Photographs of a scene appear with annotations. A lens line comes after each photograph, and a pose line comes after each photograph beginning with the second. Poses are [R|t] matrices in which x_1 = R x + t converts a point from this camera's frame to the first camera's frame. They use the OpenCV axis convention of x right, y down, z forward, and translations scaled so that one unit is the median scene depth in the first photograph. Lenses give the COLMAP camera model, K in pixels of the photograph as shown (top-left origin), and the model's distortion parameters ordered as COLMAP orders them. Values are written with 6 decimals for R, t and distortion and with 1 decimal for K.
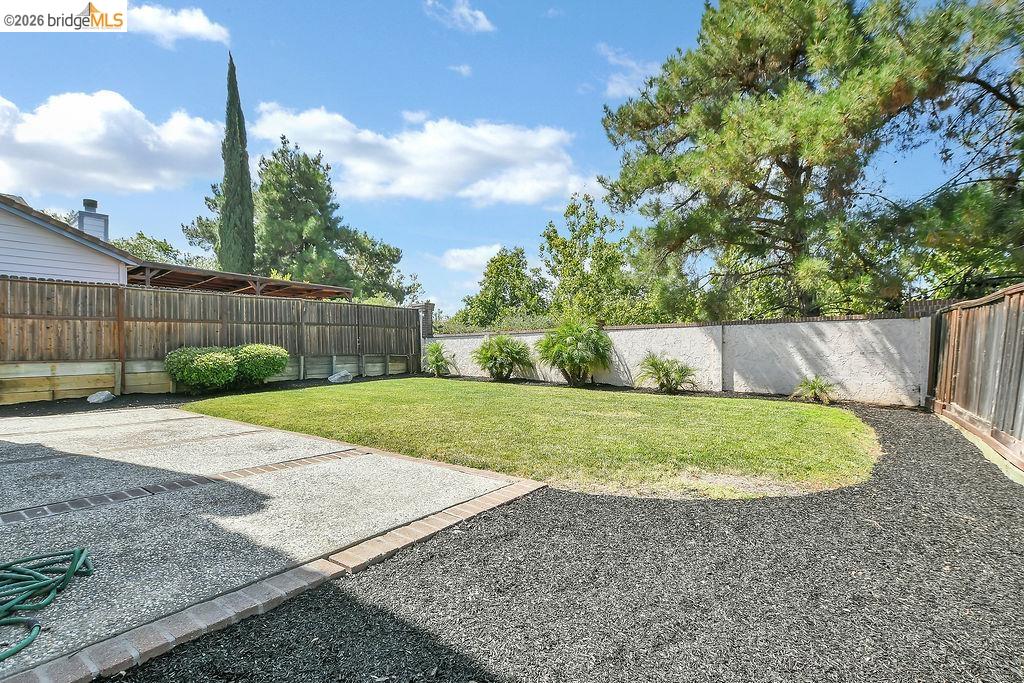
lens RADIAL K [[471.7, 0, 511.9], [0, 471.7, 342.4], [0, 0, 1]] dist [-0.028937, 0.003397]
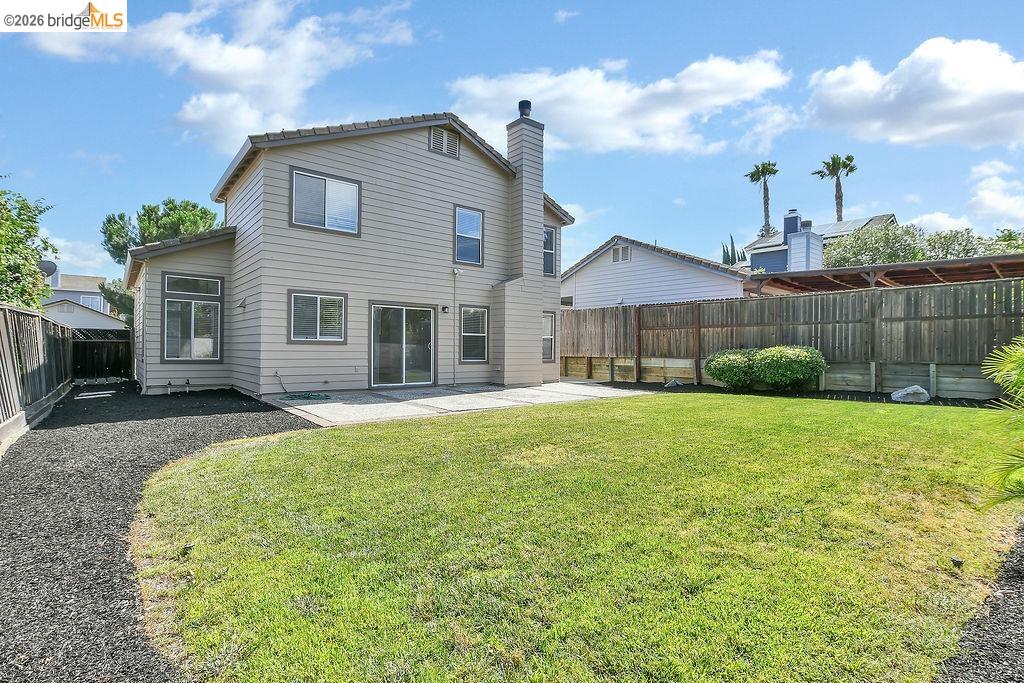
lens RADIAL K [[471.7, 0, 512.4], [0, 471.7, 343.1], [0, 0, 1]] dist [-0.028937, 0.003397]
pose [[-0.199356, -0.003204, -0.979922, 0.535974], [0.001734, 0.999992, -0.003622, -0.000340], [0.979926, -0.002422, -0.199349, 0.710814]]
